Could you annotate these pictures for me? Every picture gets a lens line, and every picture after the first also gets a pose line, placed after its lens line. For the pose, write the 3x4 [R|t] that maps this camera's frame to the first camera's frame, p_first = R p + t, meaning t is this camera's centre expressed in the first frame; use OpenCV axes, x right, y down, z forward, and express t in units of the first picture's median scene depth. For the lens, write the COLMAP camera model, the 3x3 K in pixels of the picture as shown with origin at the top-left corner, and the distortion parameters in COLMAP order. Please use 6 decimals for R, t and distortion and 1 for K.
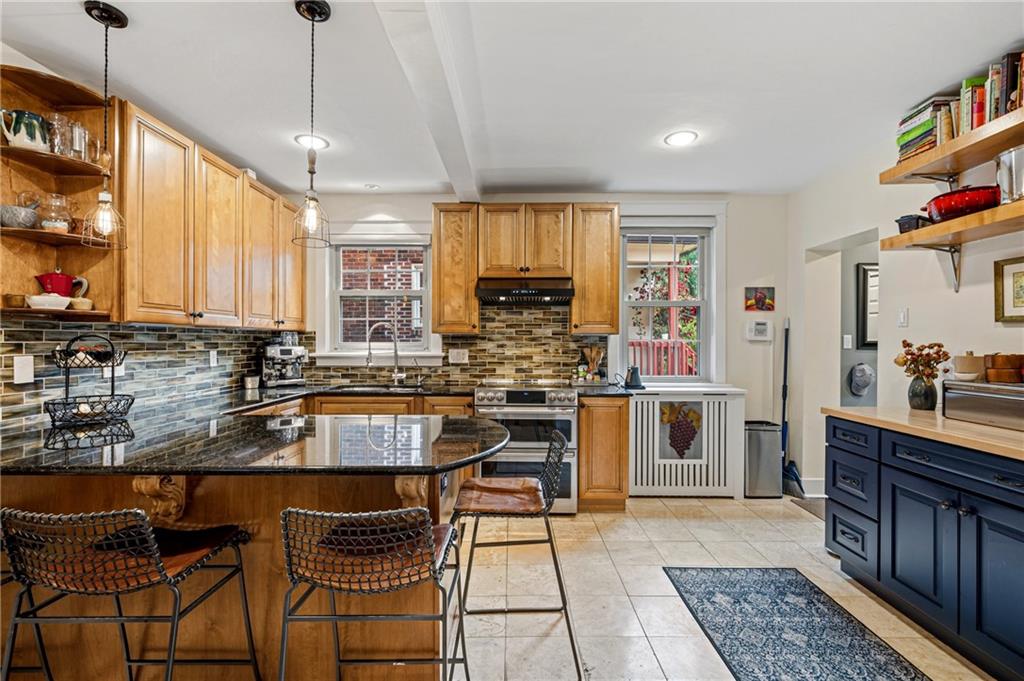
lens RADIAL K [[450.2, 0, 514.7], [0, 450.2, 339.5], [0, 0, 1]] dist [0.001572, -0.000014]
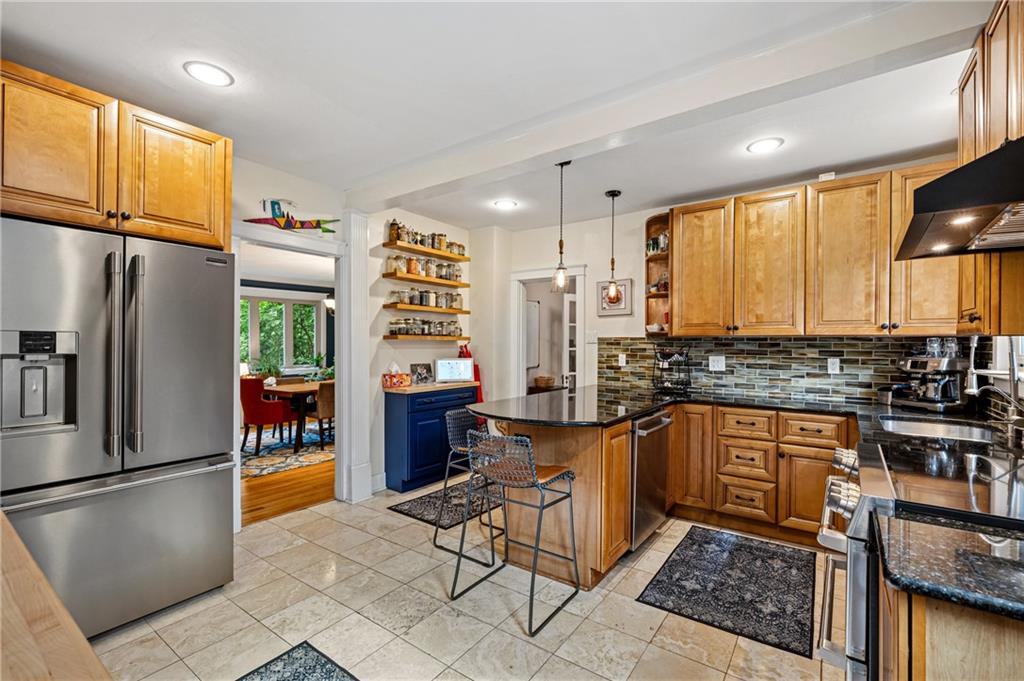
lens RADIAL K [[450.2, 0, 515.1], [0, 450.2, 347.8], [0, 0, 1]] dist [0.001572, -0.000014]
pose [[-0.583853, 0.003067, -0.811854, 0.520881], [-0.004075, 0.999969, 0.006709, -0.002886], [0.811849, 0.007226, -0.583822, 0.897180]]
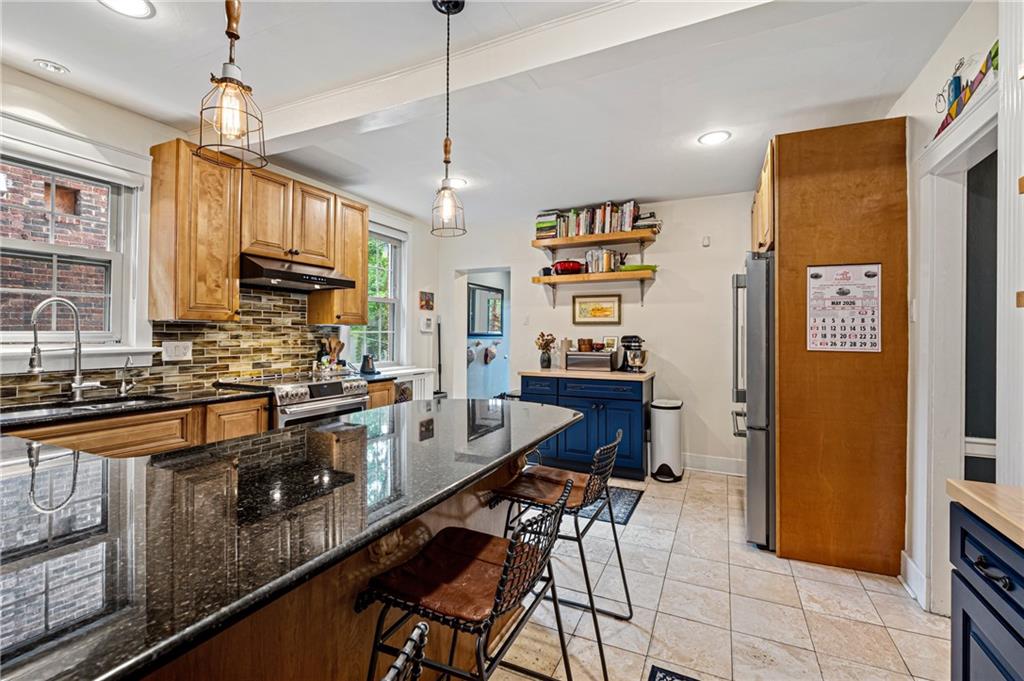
lens RADIAL K [[450.2, 0, 515.1], [0, 450.2, 331.1], [0, 0, 1]] dist [0.001572, -0.000014]
pose [[0.417409, 0.006882, 0.908692, -0.612426], [-0.007506, 0.999963, -0.004126, 0.003740], [-0.908688, -0.005099, 0.417446, 0.213079]]
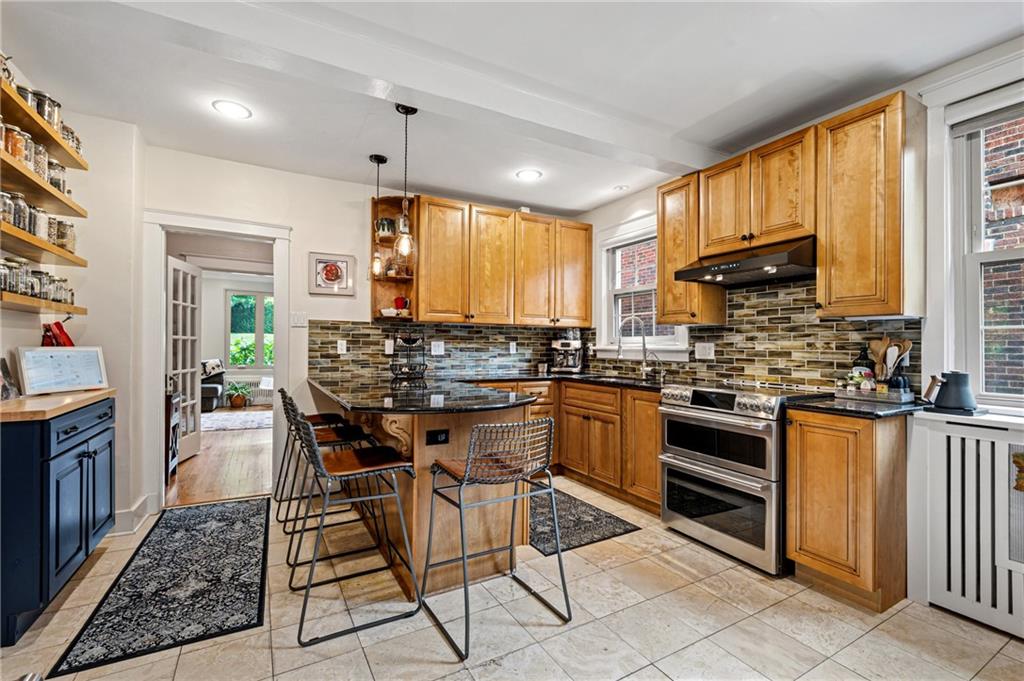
lens RADIAL K [[450.2, 0, 509.1], [0, 450.2, 342.4], [0, 0, 1]] dist [0.001572, -0.000014]
pose [[0.489392, -0.003539, -0.872056, 0.488525], [-0.004714, 0.999966, -0.006704, 0.030549], [0.872051, 0.007392, 0.489359, 0.268769]]
